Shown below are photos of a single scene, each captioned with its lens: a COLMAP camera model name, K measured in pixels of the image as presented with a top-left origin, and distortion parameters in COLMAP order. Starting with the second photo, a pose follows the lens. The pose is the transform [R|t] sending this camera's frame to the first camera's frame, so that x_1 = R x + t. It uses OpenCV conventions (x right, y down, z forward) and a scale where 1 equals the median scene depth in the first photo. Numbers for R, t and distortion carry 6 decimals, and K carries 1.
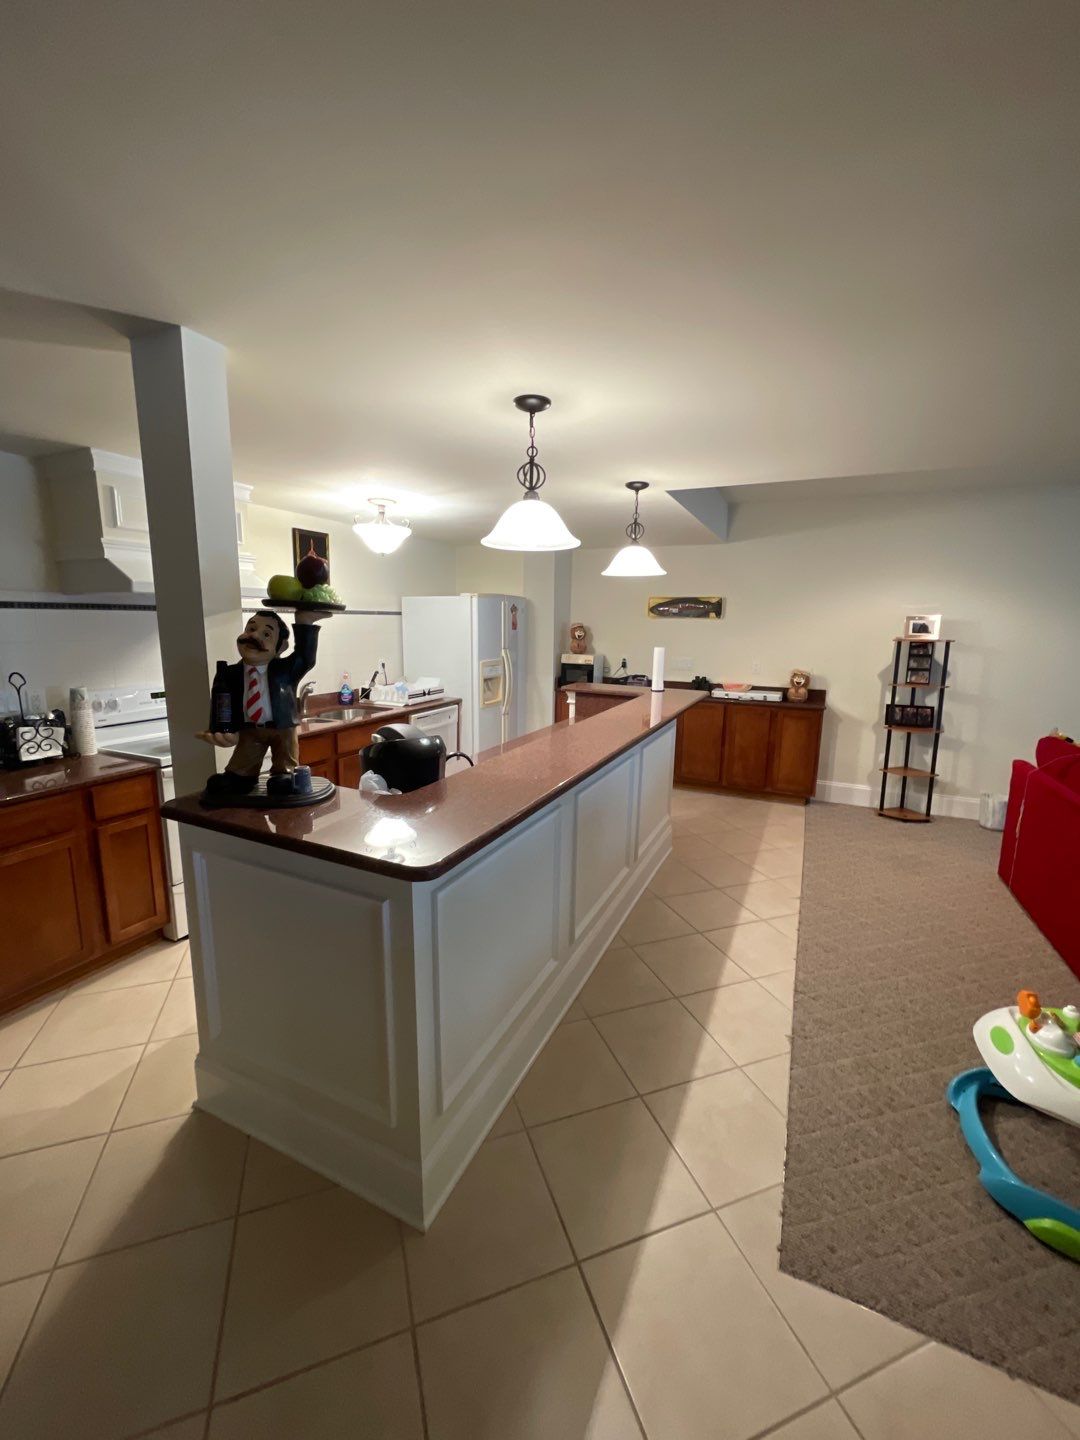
lens RADIAL K [[587.8, 0, 536.5], [0, 587.8, 718.6], [0, 0, 1]] dist [0.001758, -0.001986]
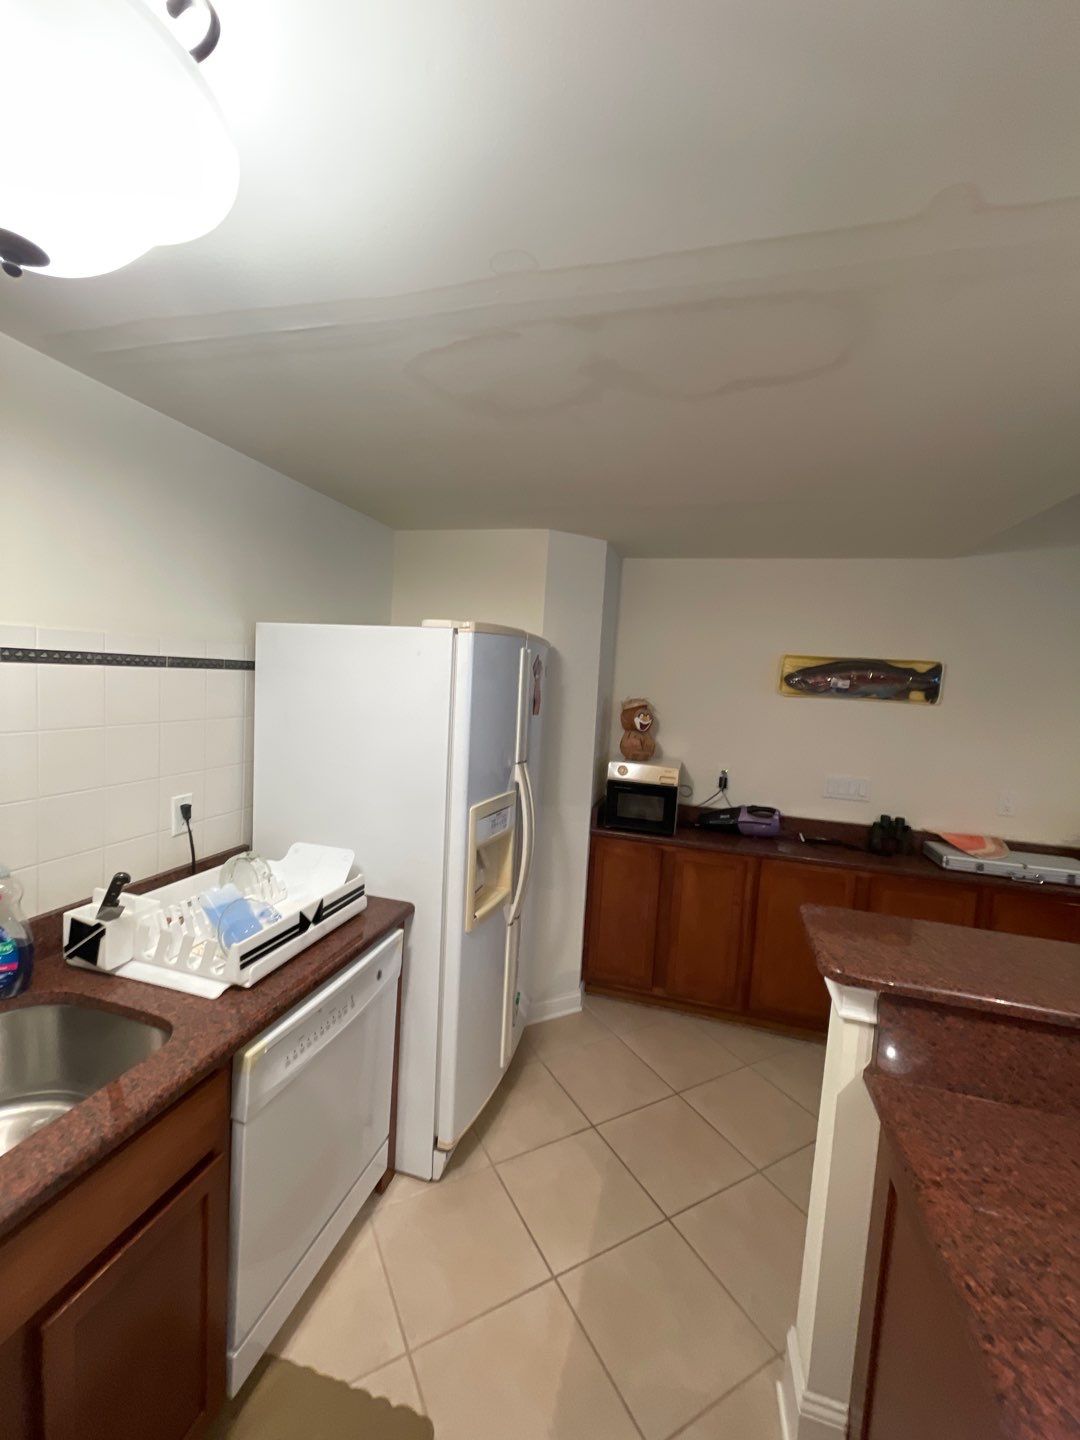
lens RADIAL K [[587.8, 0, 537.4], [0, 587.8, 719.0], [0, 0, 1]] dist [0.001758, -0.001986]
pose [[0.985138, 0.029987, 0.169124, -0.110157], [-0.014612, 0.995704, -0.091435, -0.110007], [-0.171139, 0.087605, 0.981344, 0.585705]]
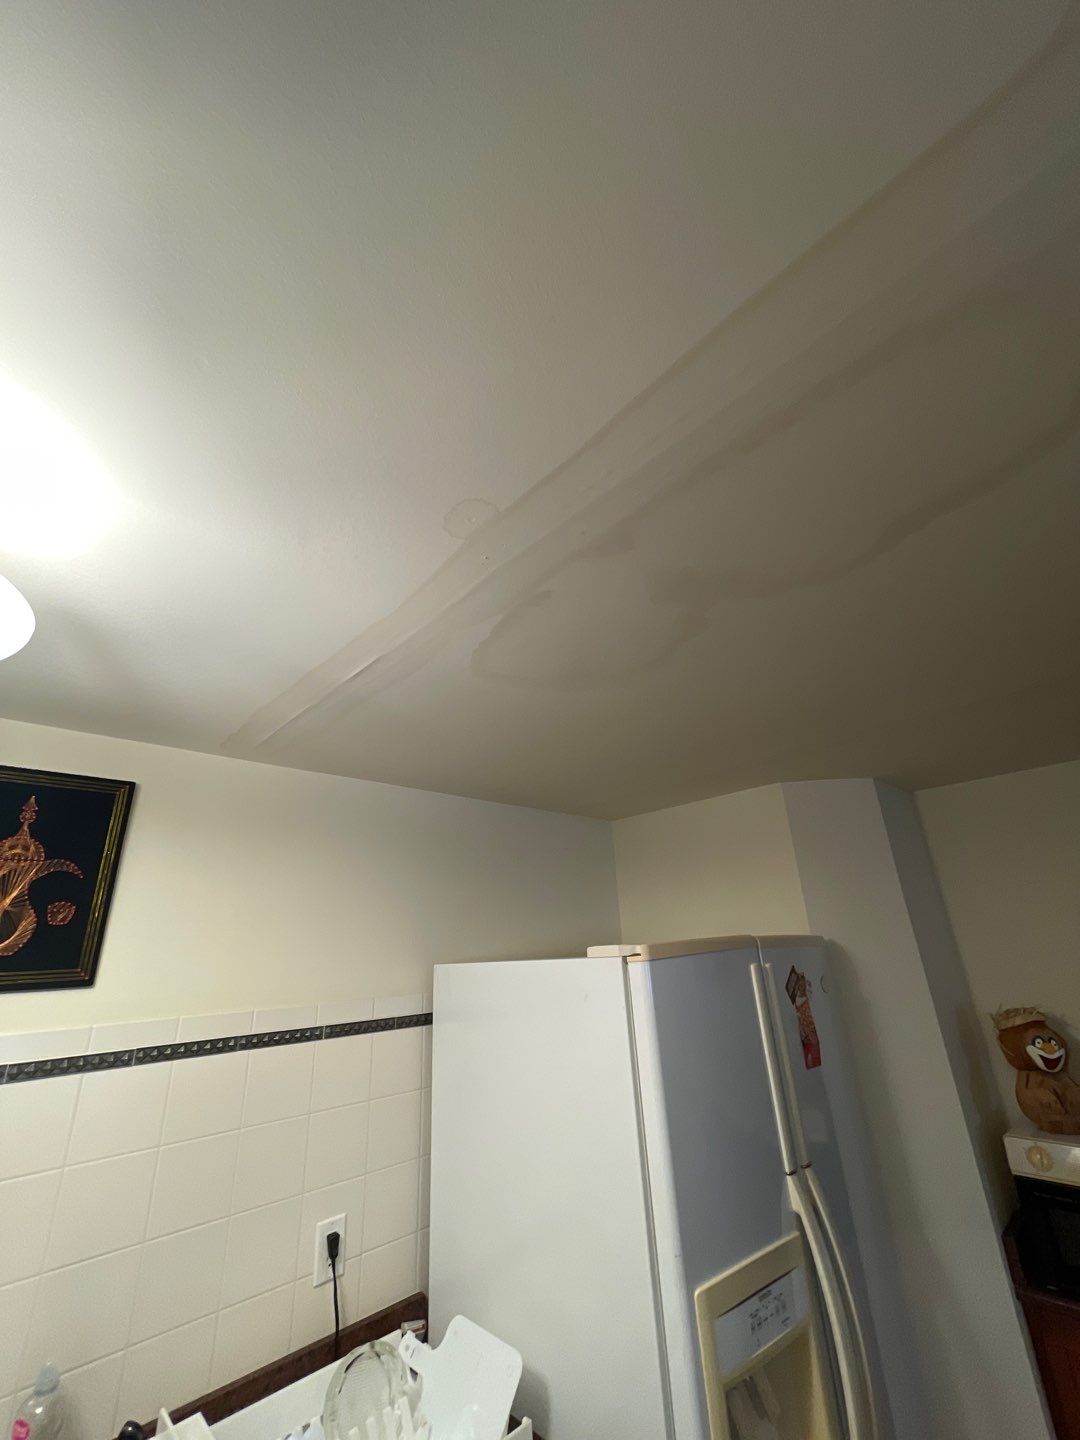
lens RADIAL K [[587.8, 0, 533.3], [0, 587.8, 716.5], [0, 0, 1]] dist [0.001758, -0.001986]
pose [[0.929604, -0.186572, -0.317847, -0.042409], [-0.003449, 0.857962, -0.513701, -0.151702], [0.368543, 0.478635, 0.796922, 0.665889]]
